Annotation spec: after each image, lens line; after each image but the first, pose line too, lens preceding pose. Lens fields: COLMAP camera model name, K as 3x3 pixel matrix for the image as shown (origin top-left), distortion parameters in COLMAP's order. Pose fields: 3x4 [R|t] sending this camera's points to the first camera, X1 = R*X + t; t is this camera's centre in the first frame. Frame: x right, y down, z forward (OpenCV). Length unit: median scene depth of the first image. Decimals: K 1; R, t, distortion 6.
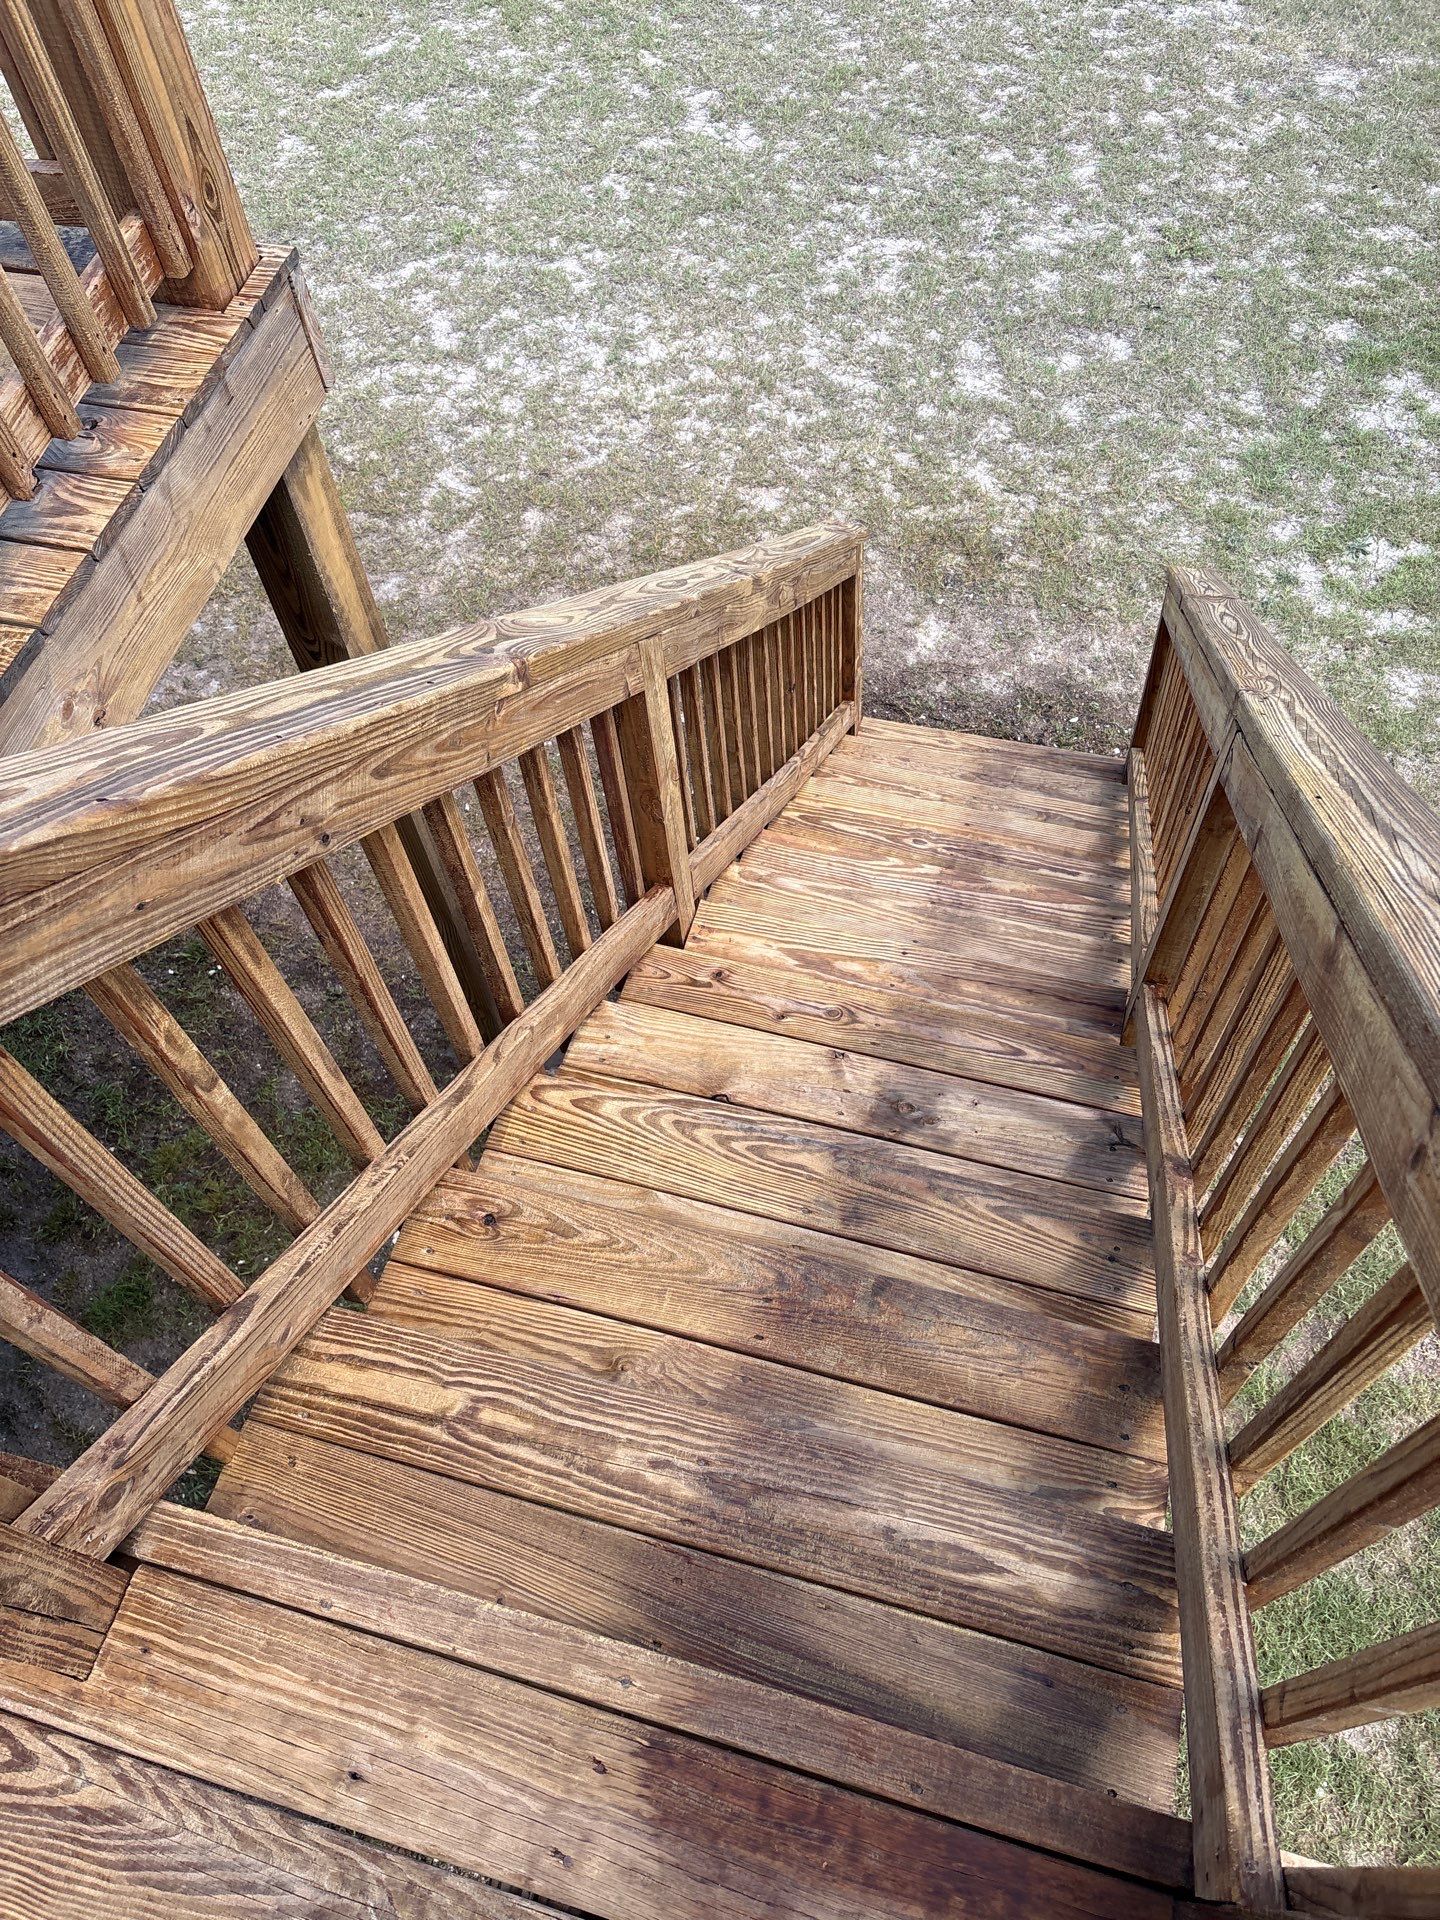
lens RADIAL K [[1445.8, 0, 720.0], [0, 1445.8, 960.0], [0, 0, 1]] dist [0.004503, -0.004723]
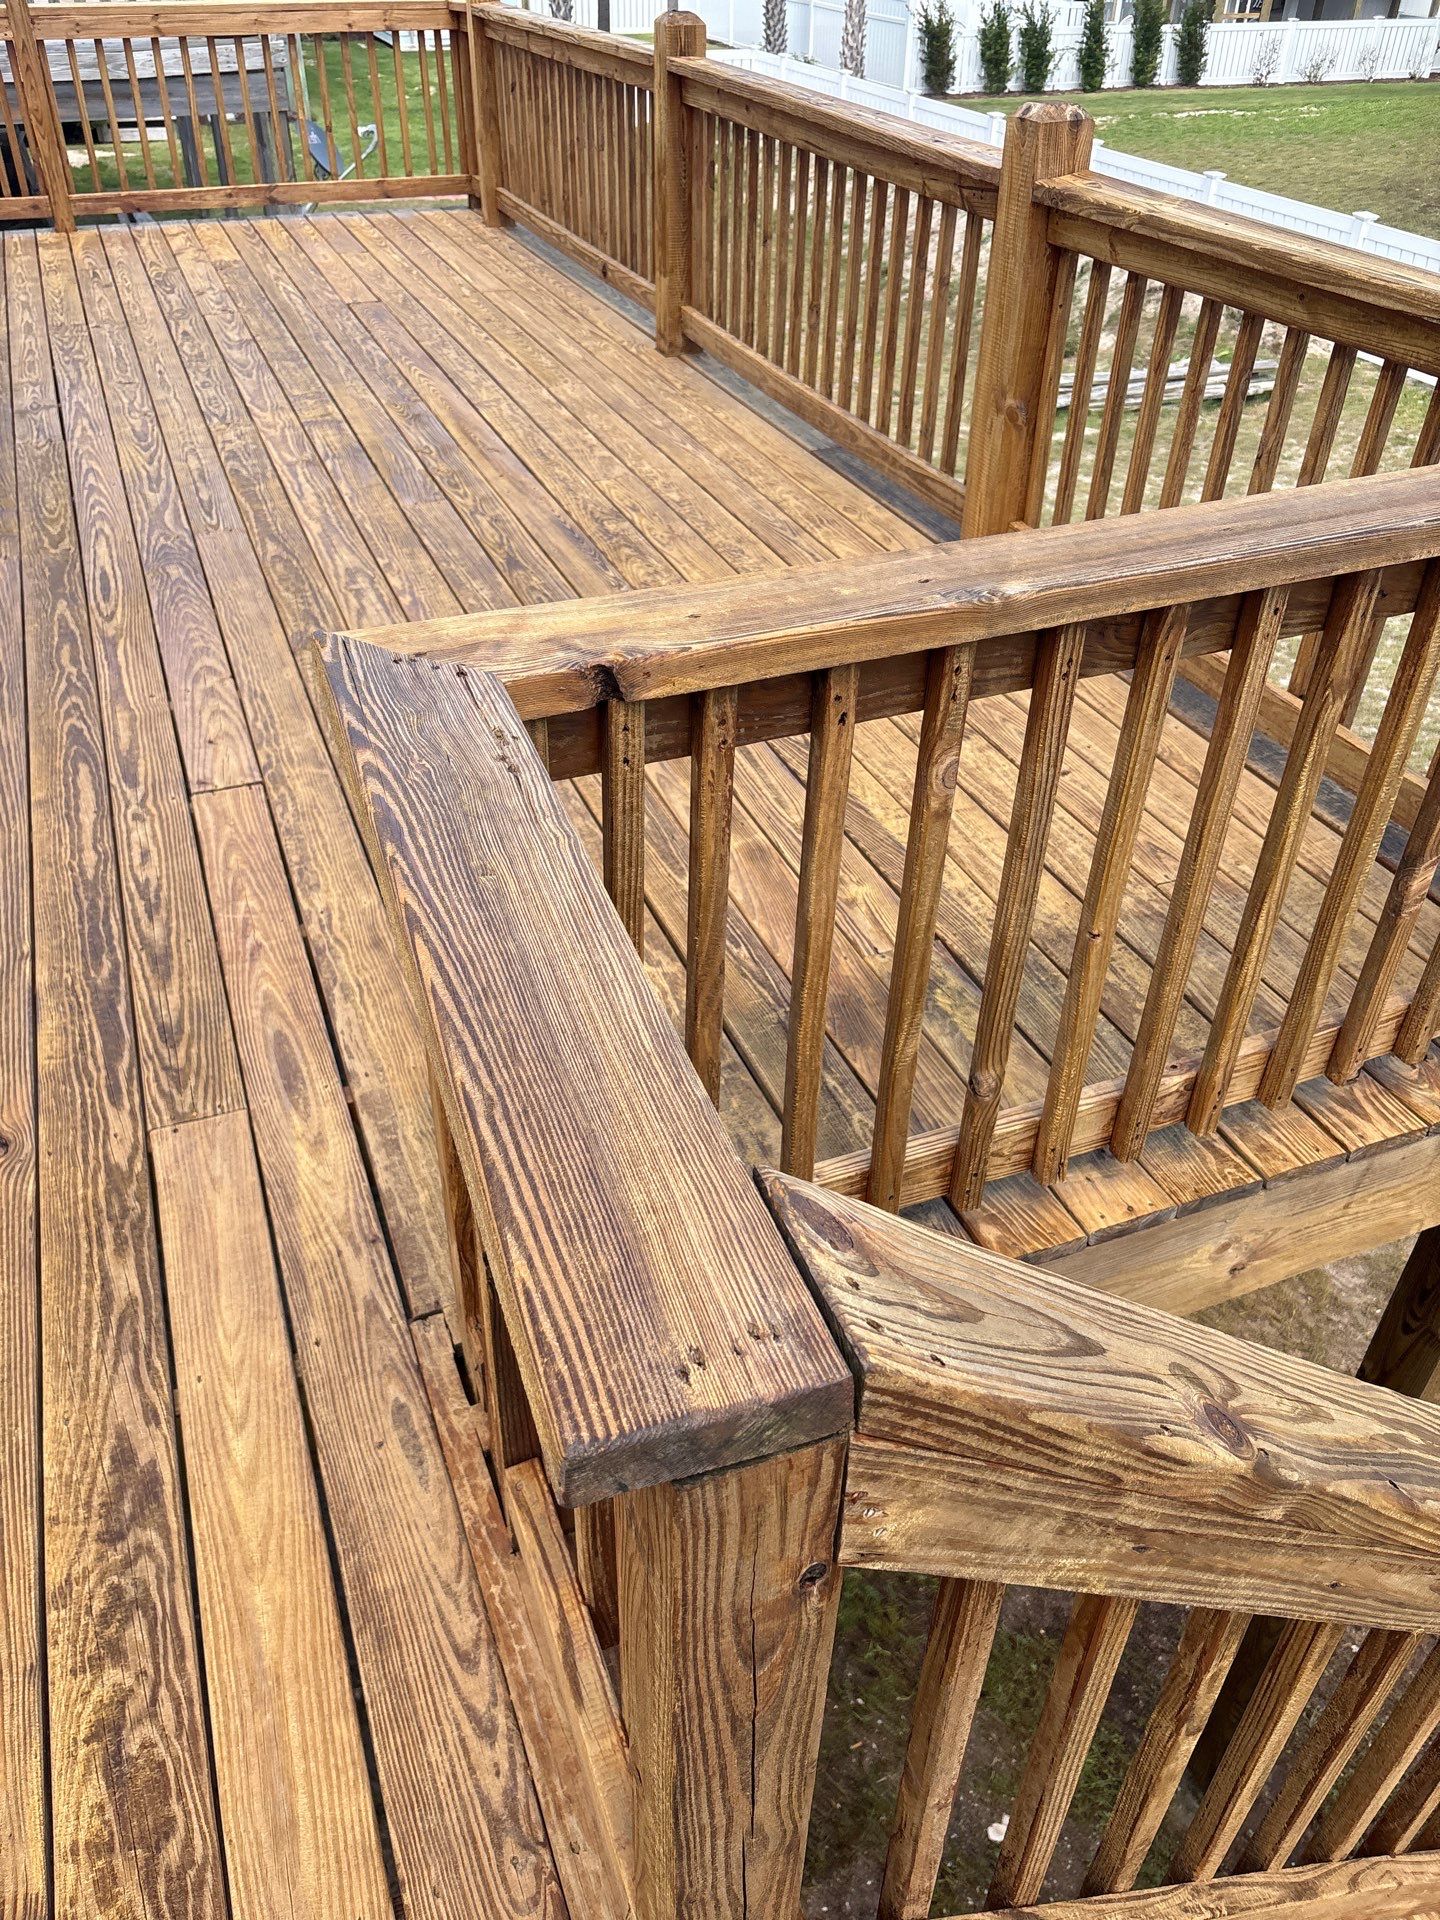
lens RADIAL K [[1445.8, 0, 720.0], [0, 1445.8, 960.0], [0, 0, 1]] dist [0.004503, -0.004723]
pose [[0.601078, 0.528718, -0.599301, -0.161645], [-0.703499, 0.705849, -0.082867, 0.019215], [0.379202, 0.471417, 0.796223, -0.045060]]
